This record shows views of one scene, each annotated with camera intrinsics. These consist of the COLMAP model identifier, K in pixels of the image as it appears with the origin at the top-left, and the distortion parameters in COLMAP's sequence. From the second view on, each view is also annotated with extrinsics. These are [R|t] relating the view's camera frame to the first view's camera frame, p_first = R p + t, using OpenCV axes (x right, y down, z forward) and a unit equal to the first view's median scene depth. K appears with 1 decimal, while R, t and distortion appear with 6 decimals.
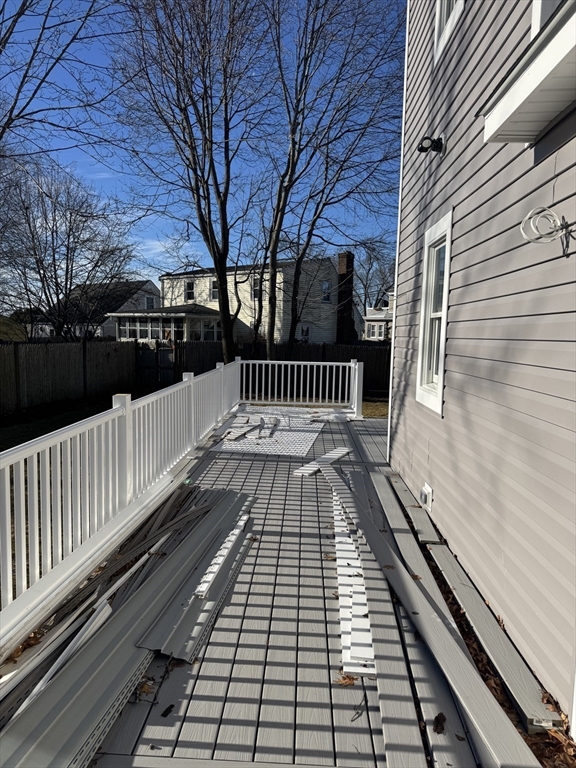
lens RADIAL K [[537.3, 0, 288.4], [0, 537.3, 387.9], [0, 0, 1]] dist [0.061361, -0.004709]
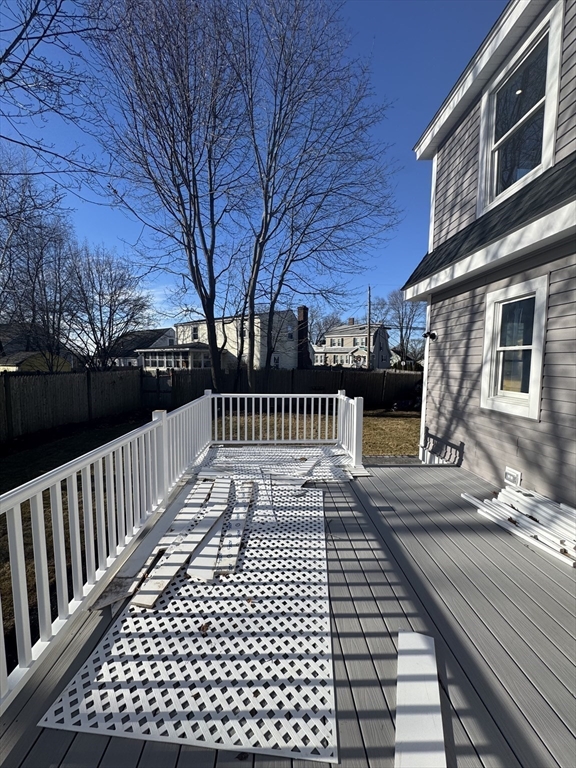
lens RADIAL K [[304.2, 0, 288.4], [0, 304.2, 383.0], [0, 0, 1]] dist [-0.002002, 0.000232]
pose [[0.996705, -0.020829, 0.078385, -0.002250], [0.023154, 0.999315, -0.028860, -0.029002], [-0.077731, 0.030580, 0.996505, 0.280254]]
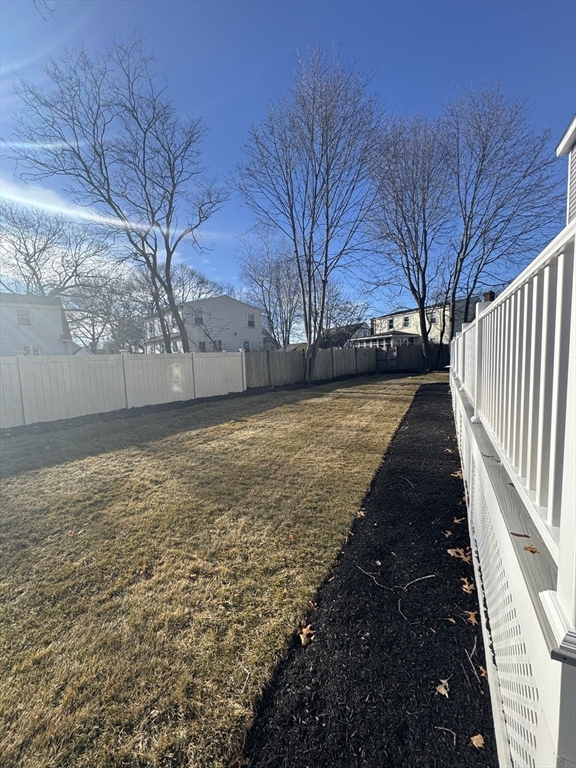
lens RADIAL K [[304.2, 0, 289.9], [0, 304.2, 381.3], [0, 0, 1]] dist [-0.002002, 0.000232]
pose [[0.907304, -0.016607, -0.420147, -0.095518], [0.008143, 0.999726, -0.021932, 0.064416], [0.420396, 0.016478, 0.907191, -0.174814]]
